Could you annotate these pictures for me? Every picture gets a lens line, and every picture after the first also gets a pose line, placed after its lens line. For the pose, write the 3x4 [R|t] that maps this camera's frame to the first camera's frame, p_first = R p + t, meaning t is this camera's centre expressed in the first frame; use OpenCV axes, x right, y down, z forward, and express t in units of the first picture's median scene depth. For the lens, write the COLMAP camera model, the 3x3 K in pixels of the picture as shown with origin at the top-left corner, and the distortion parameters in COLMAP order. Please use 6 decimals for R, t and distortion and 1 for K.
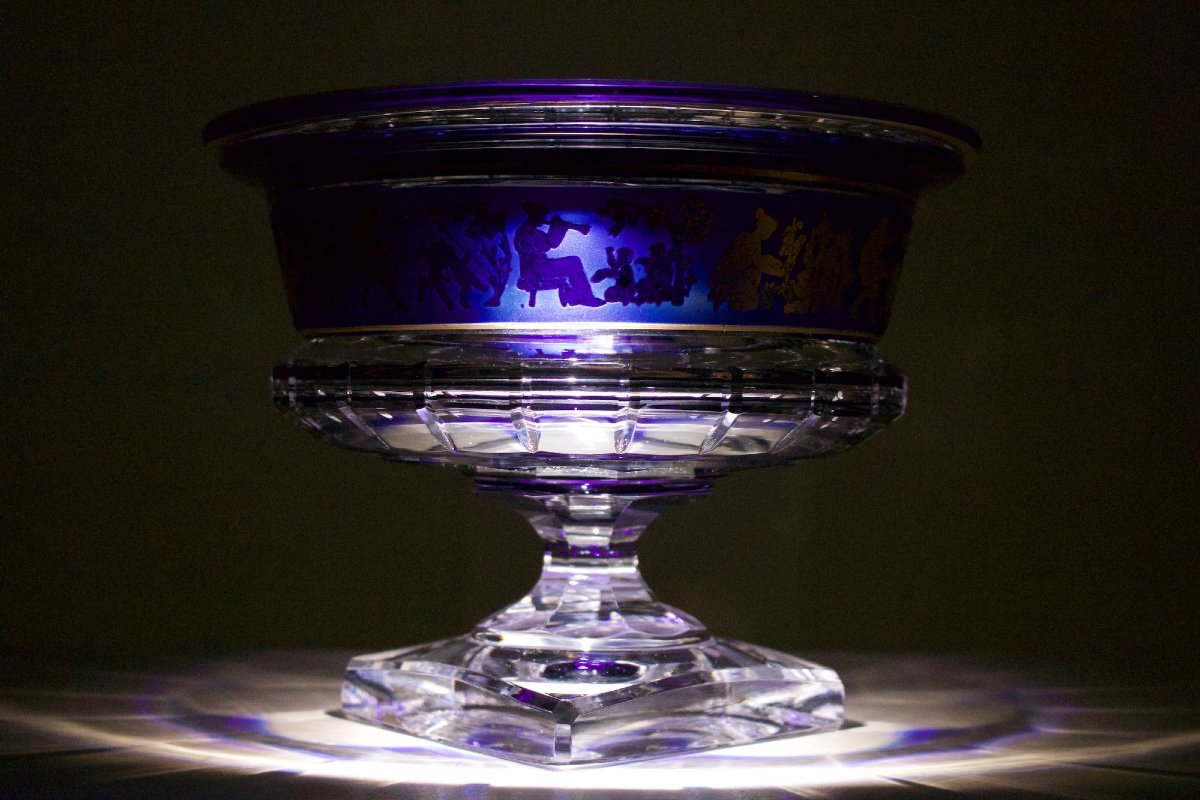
lens RADIAL K [[1932.4, 0, 600.0], [0, 1932.4, 400.0], [0, 0, 1]] dist [-0.002677, 0.008618]
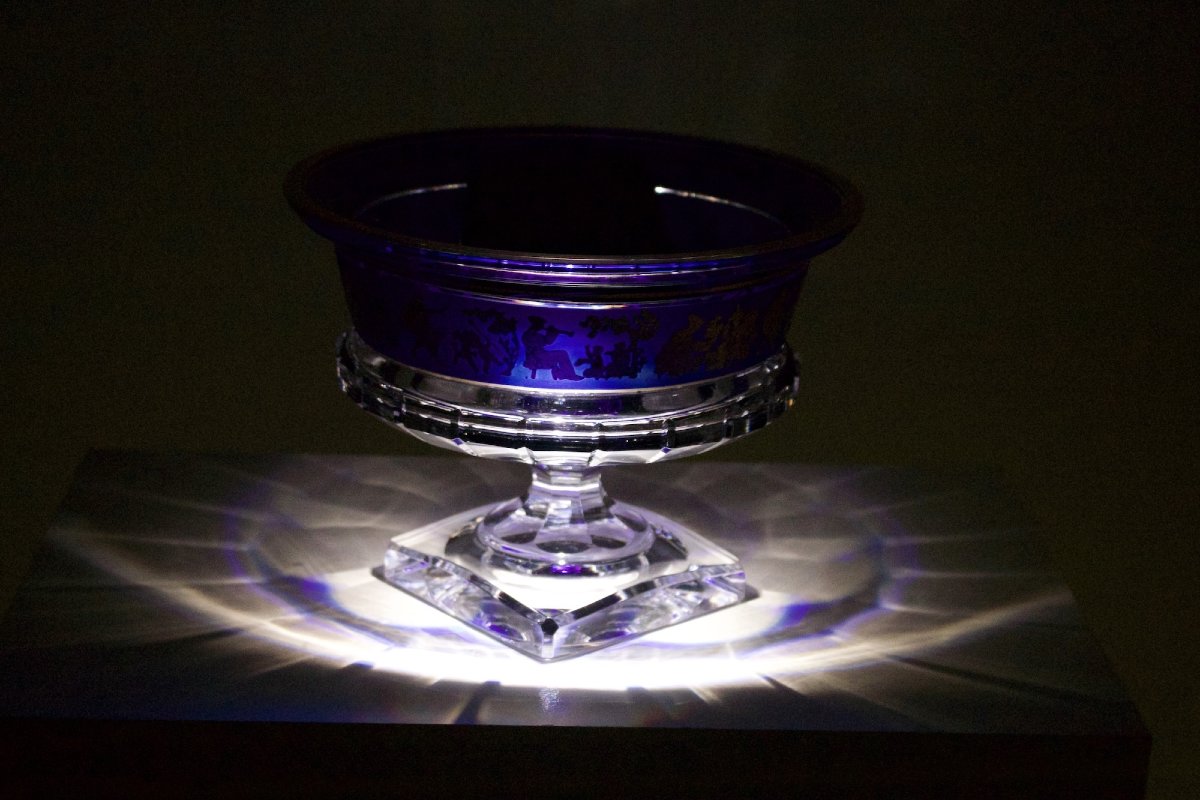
lens RADIAL K [[2552.6, 0, 600.0], [0, 2552.6, 400.0], [0, 0, 1]] dist [0.083537, 0.088782]
pose [[0.999486, 0.015186, 0.028222, -0.038048], [-0.023234, 0.949901, 0.311685, -0.620764], [-0.022075, -0.312181, 0.949766, -0.817146]]
